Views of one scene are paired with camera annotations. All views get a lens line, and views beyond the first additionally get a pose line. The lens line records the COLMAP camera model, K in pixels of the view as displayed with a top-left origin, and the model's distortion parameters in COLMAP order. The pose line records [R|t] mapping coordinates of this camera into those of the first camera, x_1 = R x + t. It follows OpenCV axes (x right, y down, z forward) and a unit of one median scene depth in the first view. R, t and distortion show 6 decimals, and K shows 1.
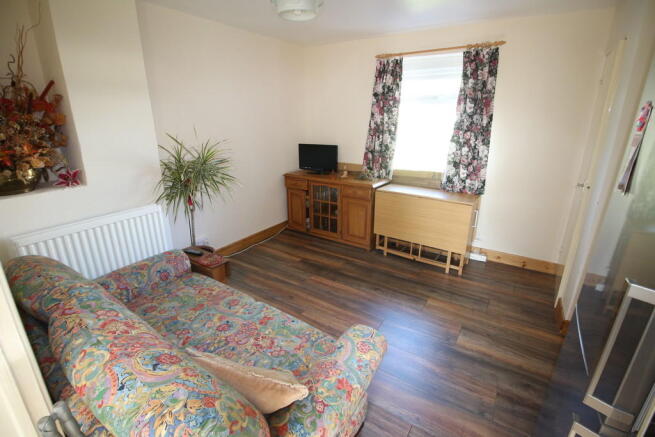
lens RADIAL K [[301.6, 0, 327.3], [0, 301.6, 227.6], [0, 0, 1]] dist [0.000199, 0.000012]
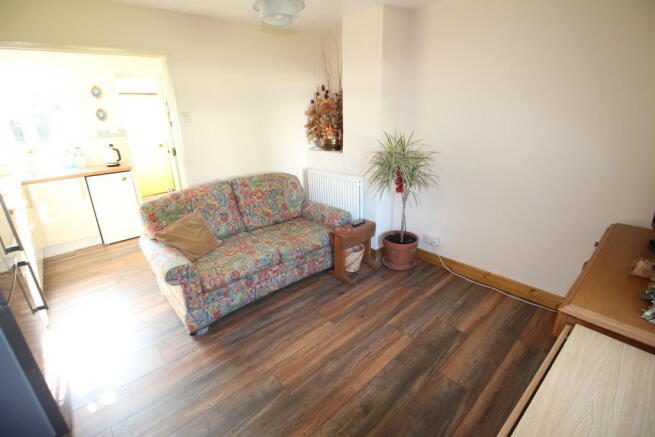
lens RADIAL K [[301.6, 0, 327.3], [0, 301.6, 227.6], [0, 0, 1]] dist [0.000199, 0.000012]
pose [[-0.258778, 0.337895, -0.904909, 0.562547], [-0.311384, 0.857627, 0.409287, -0.292059], [0.914371, 0.387689, -0.116720, 0.840956]]
